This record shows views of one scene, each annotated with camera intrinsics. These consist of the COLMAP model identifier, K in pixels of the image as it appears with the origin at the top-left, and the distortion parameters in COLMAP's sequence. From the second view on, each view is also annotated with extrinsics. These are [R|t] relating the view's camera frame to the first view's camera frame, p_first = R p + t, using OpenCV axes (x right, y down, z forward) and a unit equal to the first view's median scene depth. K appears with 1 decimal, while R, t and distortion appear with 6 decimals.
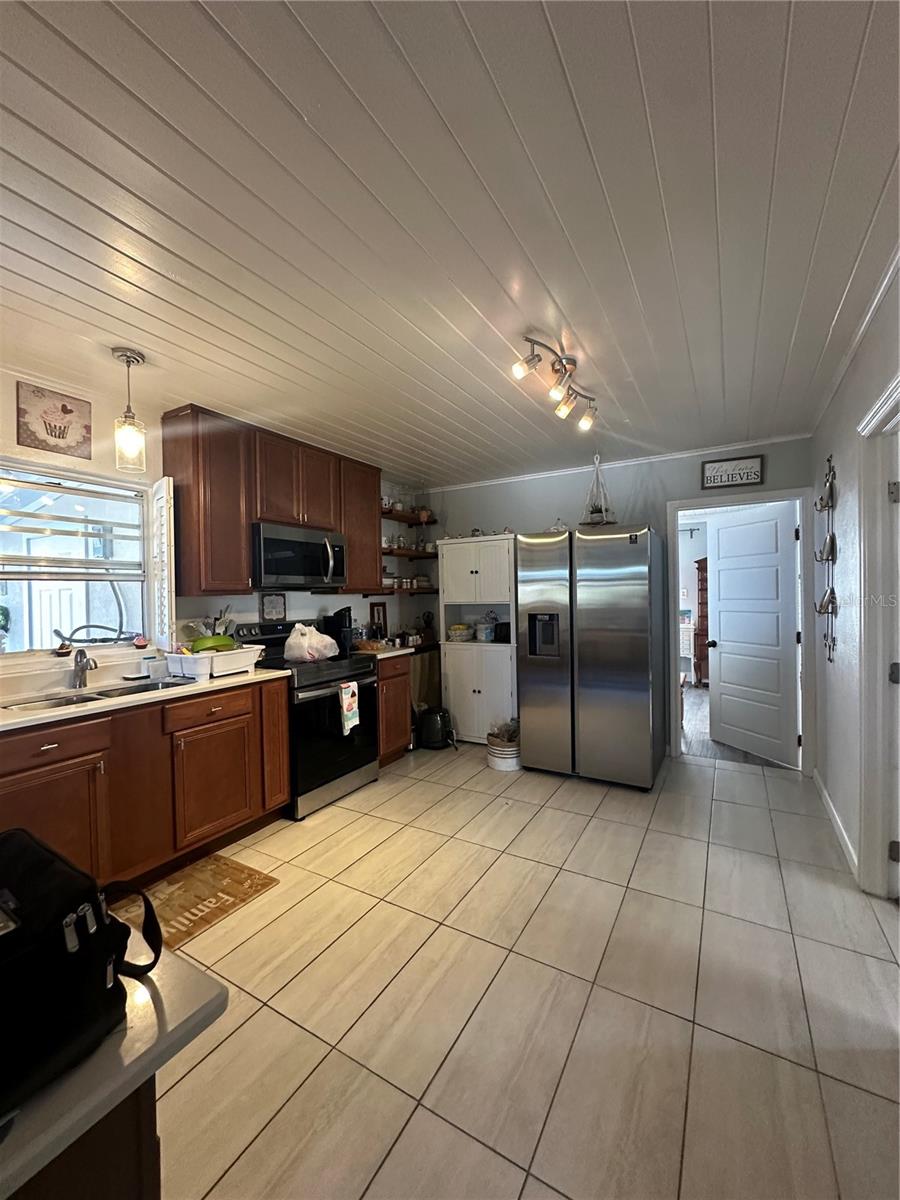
lens RADIAL K [[479.6, 0, 450.0], [0, 479.6, 600.0], [0, 0, 1]] dist [-0.004673, 0.001166]
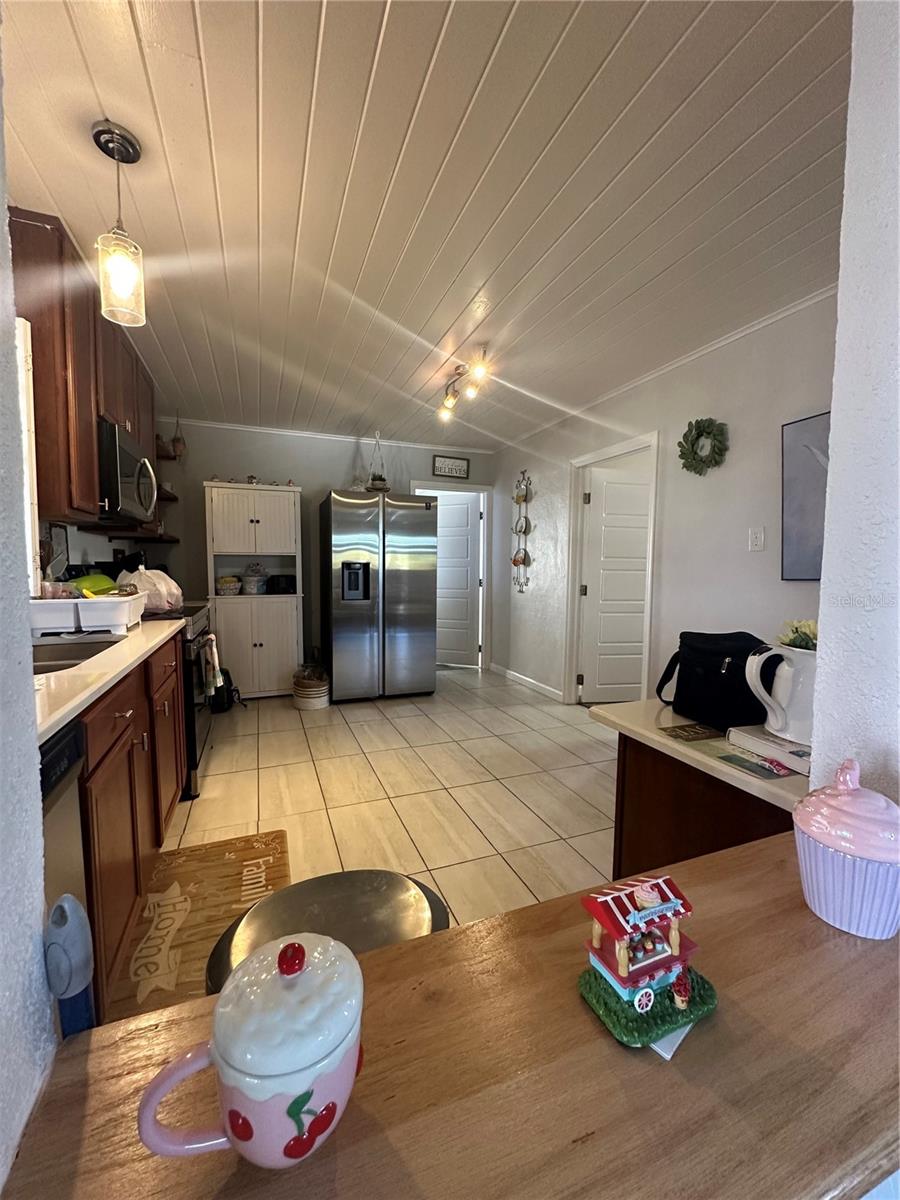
lens RADIAL K [[479.6, 0, 450.0], [0, 479.6, 600.0], [0, 0, 1]] dist [-0.004673, 0.001166]
pose [[0.614197, -0.035803, 0.788340, -0.721747], [-0.008316, 0.998621, 0.051833, 0.070537], [-0.789109, -0.038391, 0.613052, 0.152698]]
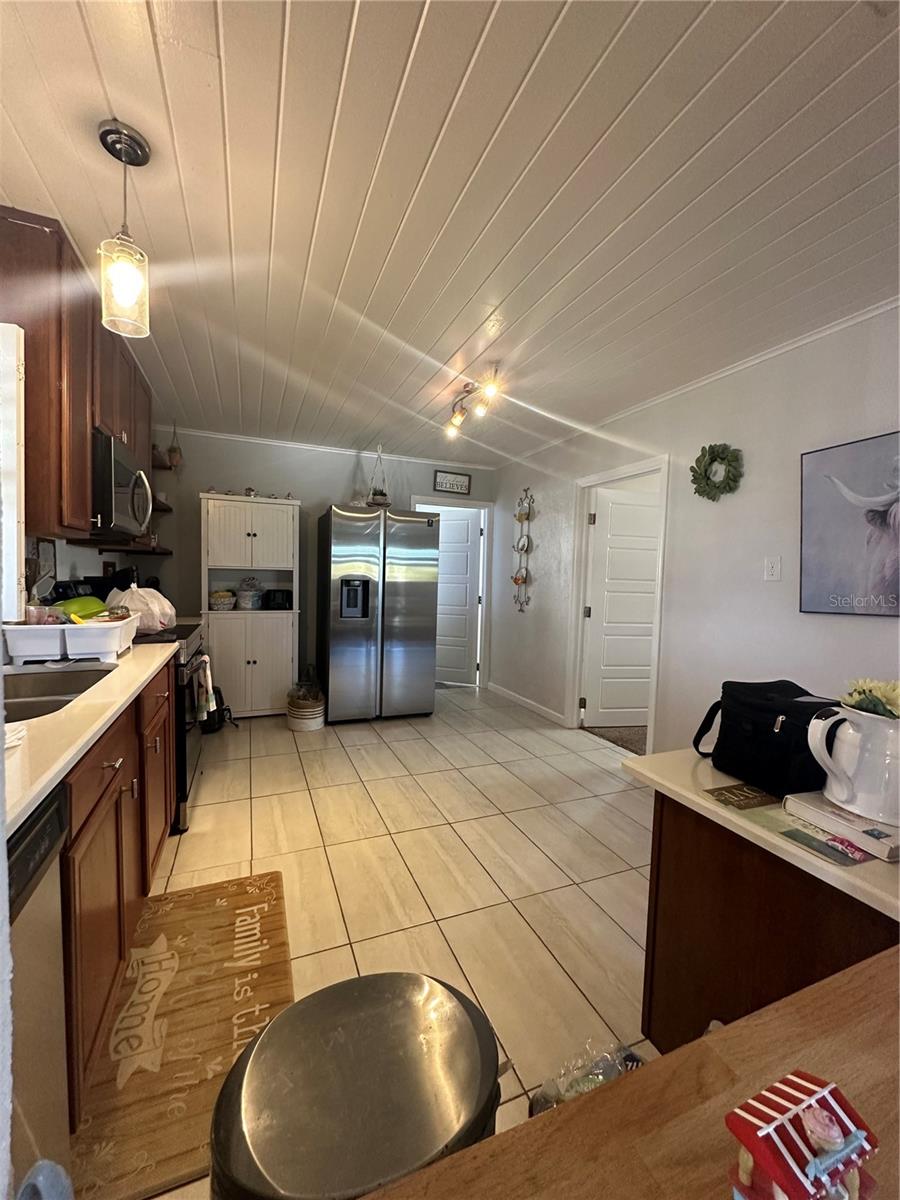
lens RADIAL K [[479.6, 0, 450.0], [0, 479.6, 600.0], [0, 0, 1]] dist [-0.004673, 0.001166]
pose [[0.599953, -0.007959, 0.799996, -0.711317], [-0.027691, 0.999145, 0.030707, 0.044564], [-0.799556, -0.040575, 0.599219, 0.199879]]
